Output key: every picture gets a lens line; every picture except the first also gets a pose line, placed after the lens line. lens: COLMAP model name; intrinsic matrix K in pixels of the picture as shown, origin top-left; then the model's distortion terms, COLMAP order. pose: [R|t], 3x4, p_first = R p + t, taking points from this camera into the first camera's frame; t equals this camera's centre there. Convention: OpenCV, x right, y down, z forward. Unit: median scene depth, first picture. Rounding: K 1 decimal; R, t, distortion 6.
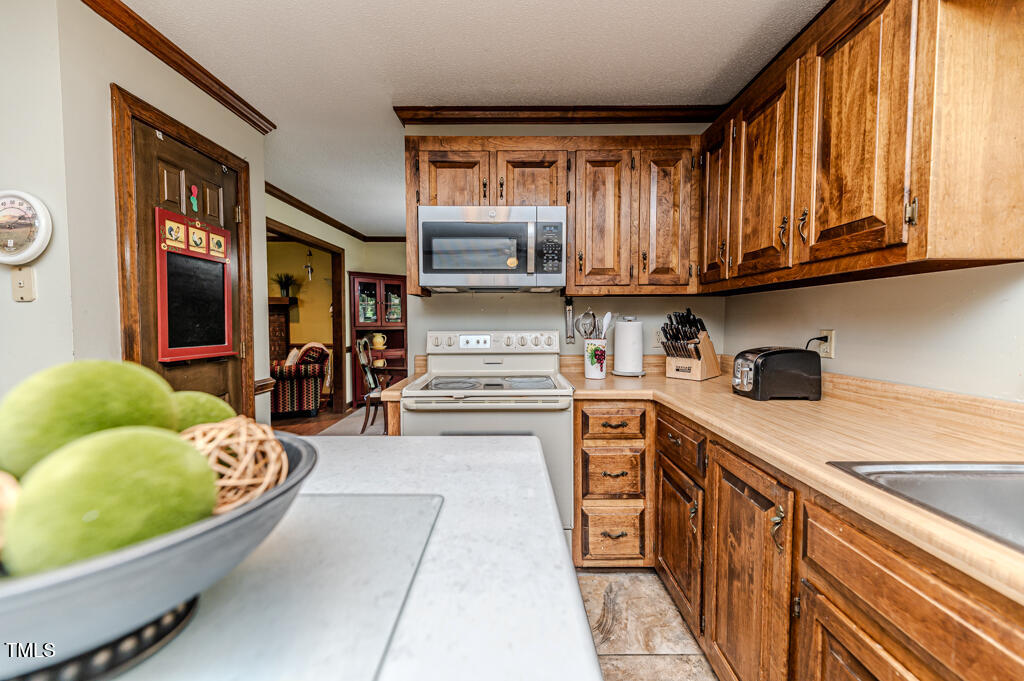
lens RADIAL K [[407.2, 0, 512.0], [0, 407.2, 341.4], [0, 0, 1]] dist [0.012799, -0.003588]
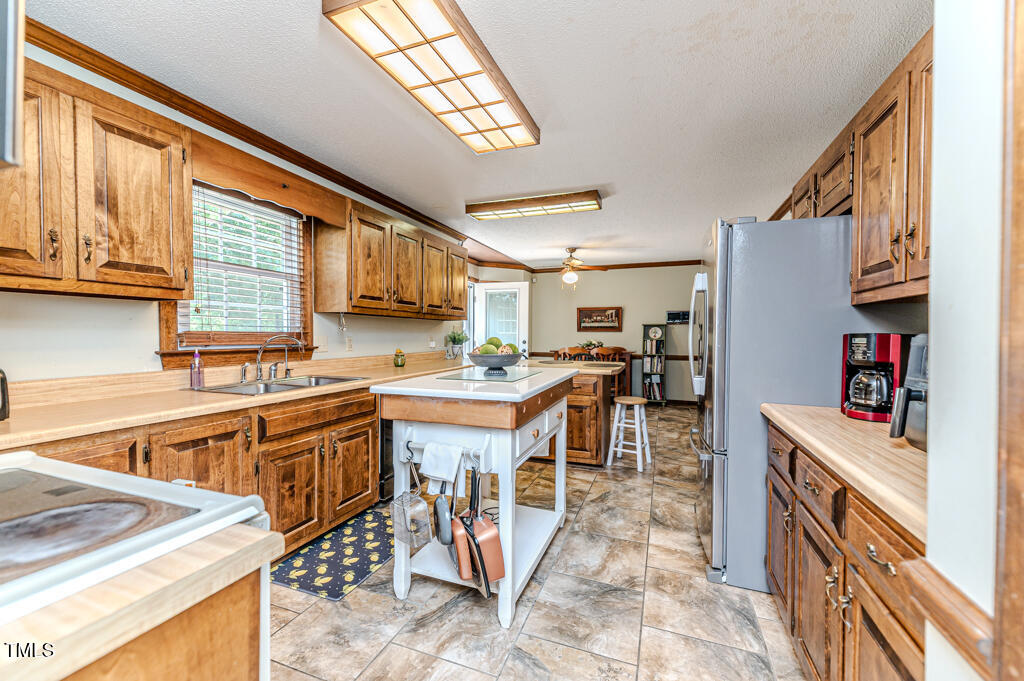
lens RADIAL K [[407.2, 0, 511.7], [0, 407.2, 340.8], [0, 0, 1]] dist [0.012799, -0.003588]
pose [[-0.938502, 0.003767, 0.345254, -0.930244], [0.023272, 0.998357, 0.052367, -0.054752], [-0.344490, 0.057182, -0.937047, 1.874404]]
